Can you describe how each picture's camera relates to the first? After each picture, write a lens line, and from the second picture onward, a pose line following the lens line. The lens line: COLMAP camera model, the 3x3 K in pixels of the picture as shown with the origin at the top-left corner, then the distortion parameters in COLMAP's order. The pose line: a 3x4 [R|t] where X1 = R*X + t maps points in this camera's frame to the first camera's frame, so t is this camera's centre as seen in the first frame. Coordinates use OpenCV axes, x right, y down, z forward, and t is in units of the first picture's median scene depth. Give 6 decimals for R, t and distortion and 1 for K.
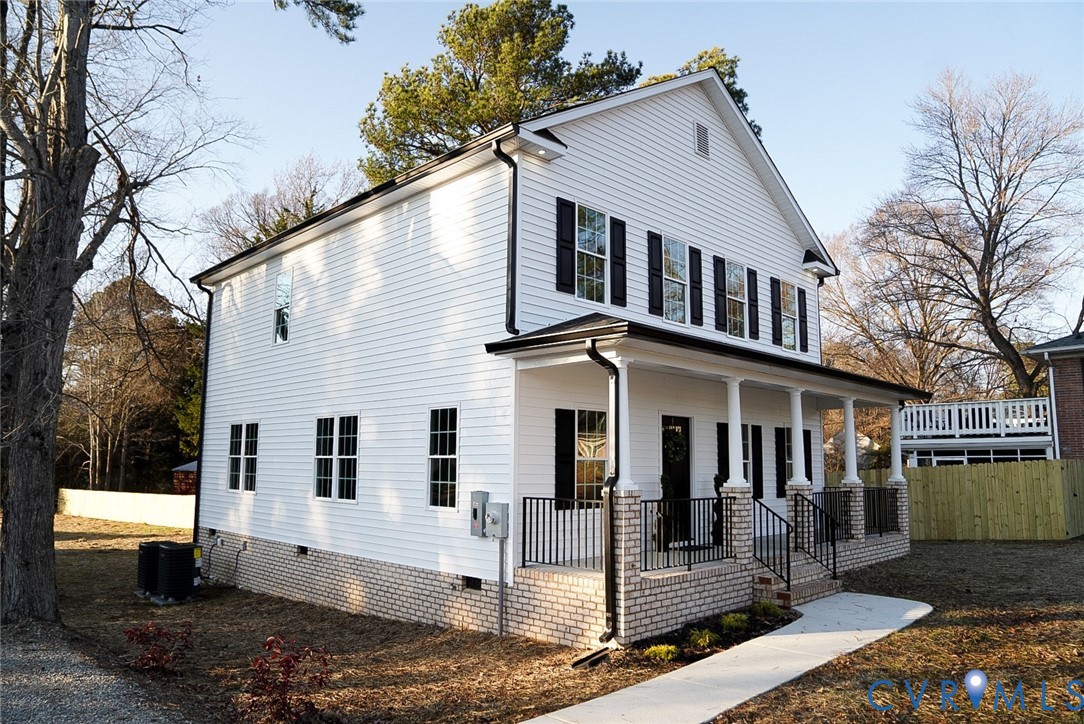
lens RADIAL K [[753.5, 0, 537.9], [0, 753.5, 366.0], [0, 0, 1]] dist [-0.123194, 0.094289]
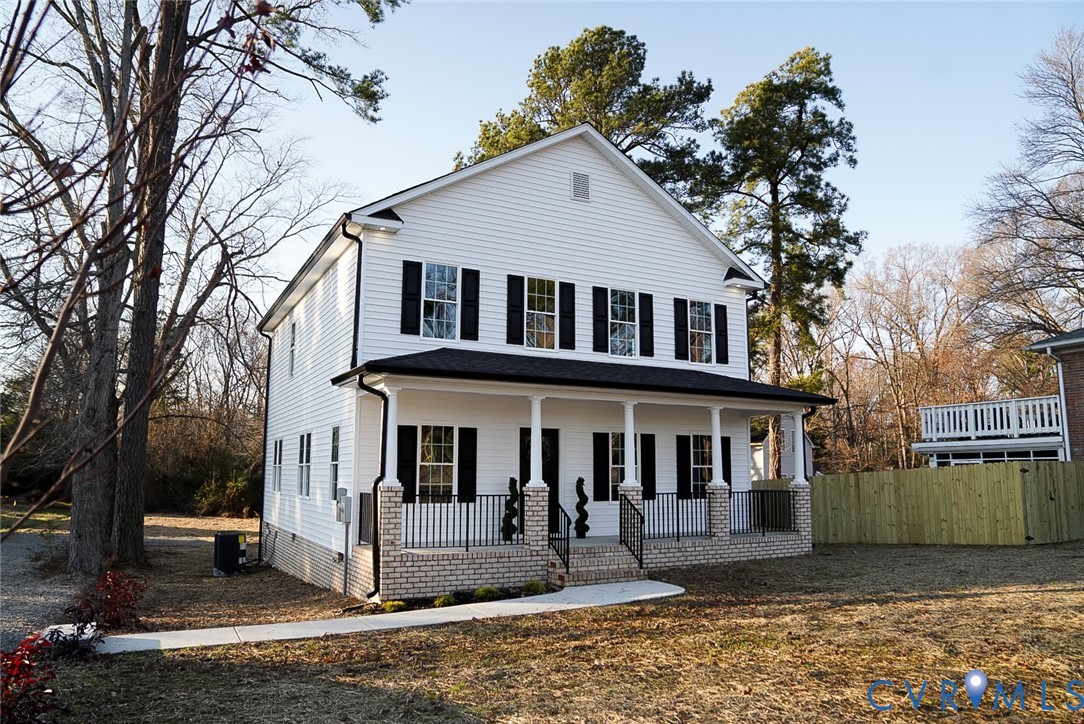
lens RADIAL K [[759.4, 0, 542.0], [0, 759.4, 362.0], [0, 0, 1]] dist [-0.137156, 0.122273]
pose [[0.957163, -0.048191, -0.285512, 0.384338], [0.043194, 0.998784, -0.023777, -0.006232], [0.286311, 0.010426, 0.958080, -0.106432]]
